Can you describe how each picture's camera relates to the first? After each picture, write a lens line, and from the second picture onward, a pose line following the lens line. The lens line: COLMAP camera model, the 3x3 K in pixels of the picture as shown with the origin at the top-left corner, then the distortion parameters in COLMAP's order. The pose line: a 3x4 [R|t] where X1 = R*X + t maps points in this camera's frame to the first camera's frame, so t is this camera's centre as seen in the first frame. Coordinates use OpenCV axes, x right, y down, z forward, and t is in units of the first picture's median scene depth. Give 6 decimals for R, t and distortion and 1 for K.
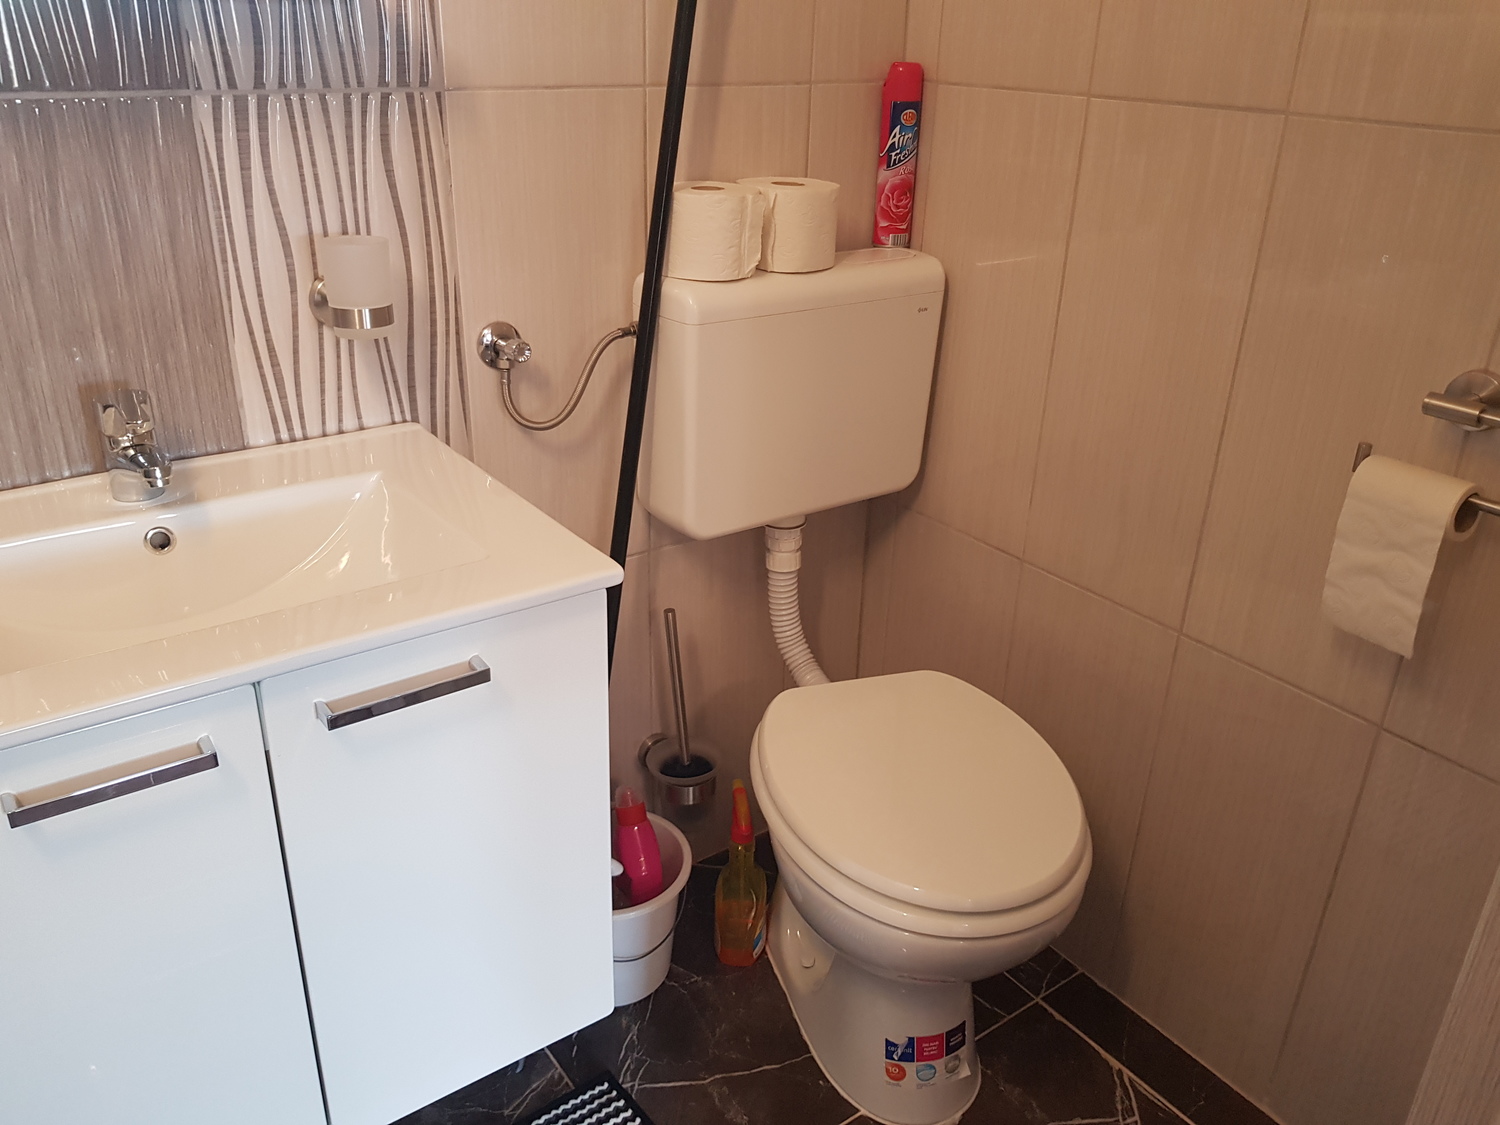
lens RADIAL K [[1175.2, 0, 742.8], [0, 1175.2, 564.4], [0, 0, 1]] dist [0.052772, -0.106043]
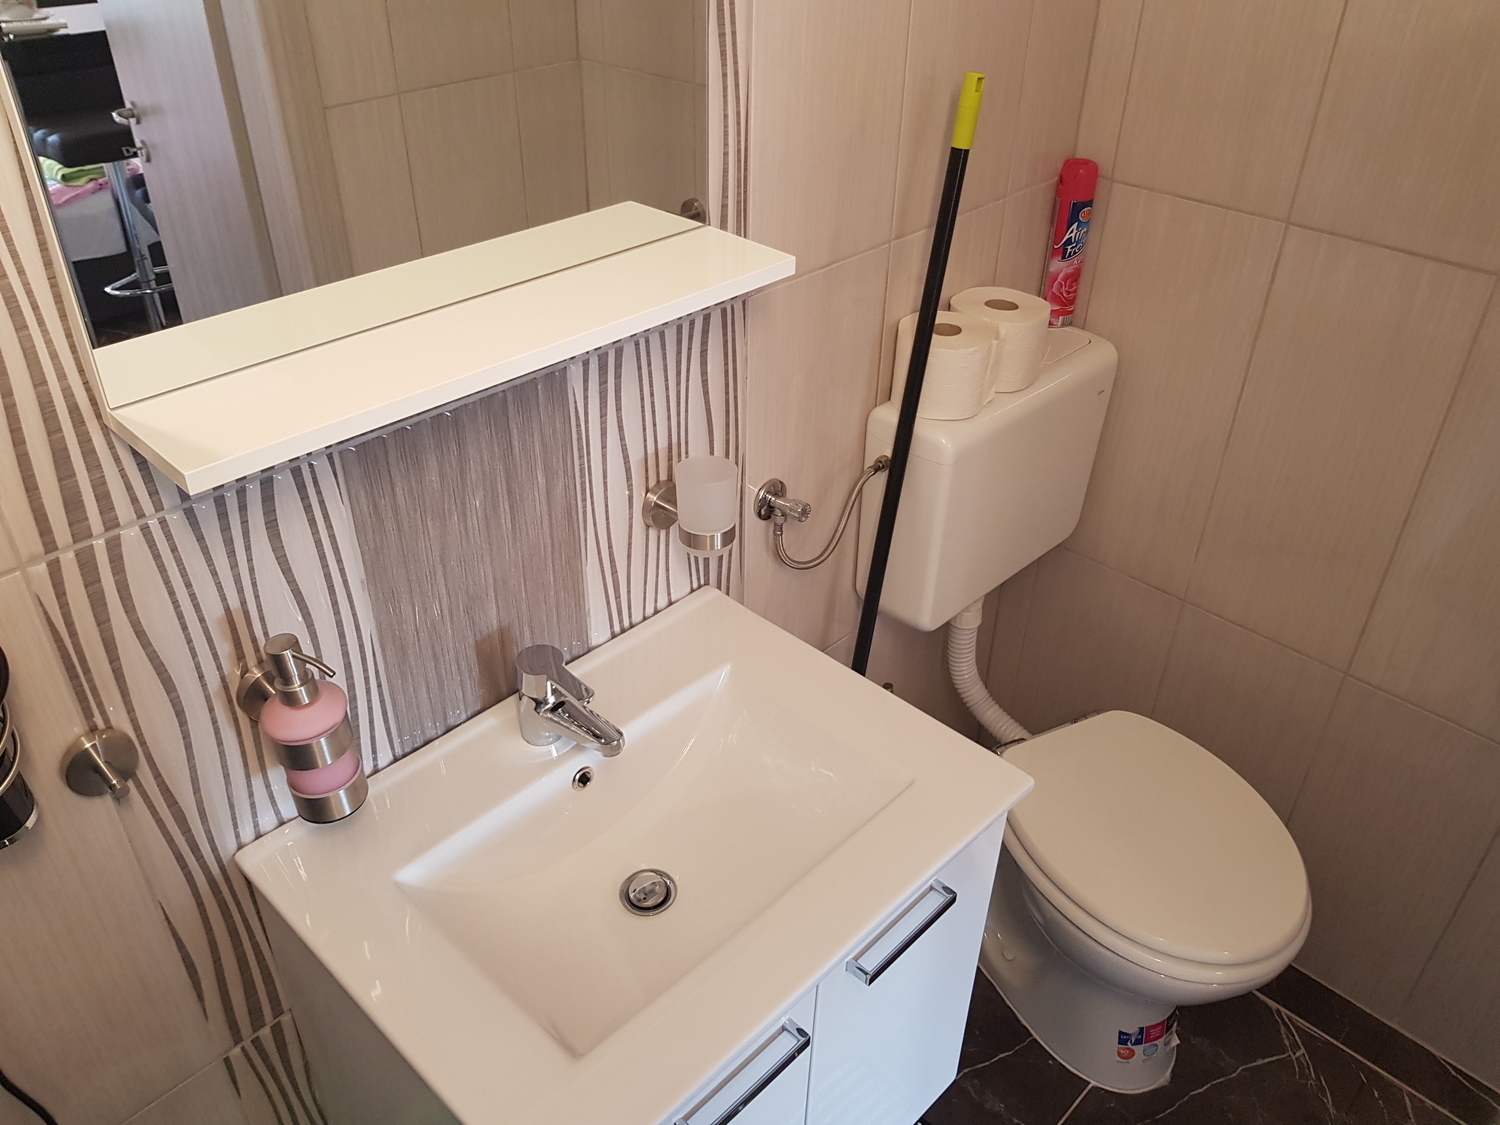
lens RADIAL K [[1175.2, 0, 742.8], [0, 1175.2, 564.4], [0, 0, 1]] dist [0.052772, -0.106043]
pose [[0.986310, -0.106703, 0.125725, -0.374667], [0.084705, 0.981987, 0.168901, -0.313045], [-0.141483, -0.155939, 0.977582, -0.046108]]
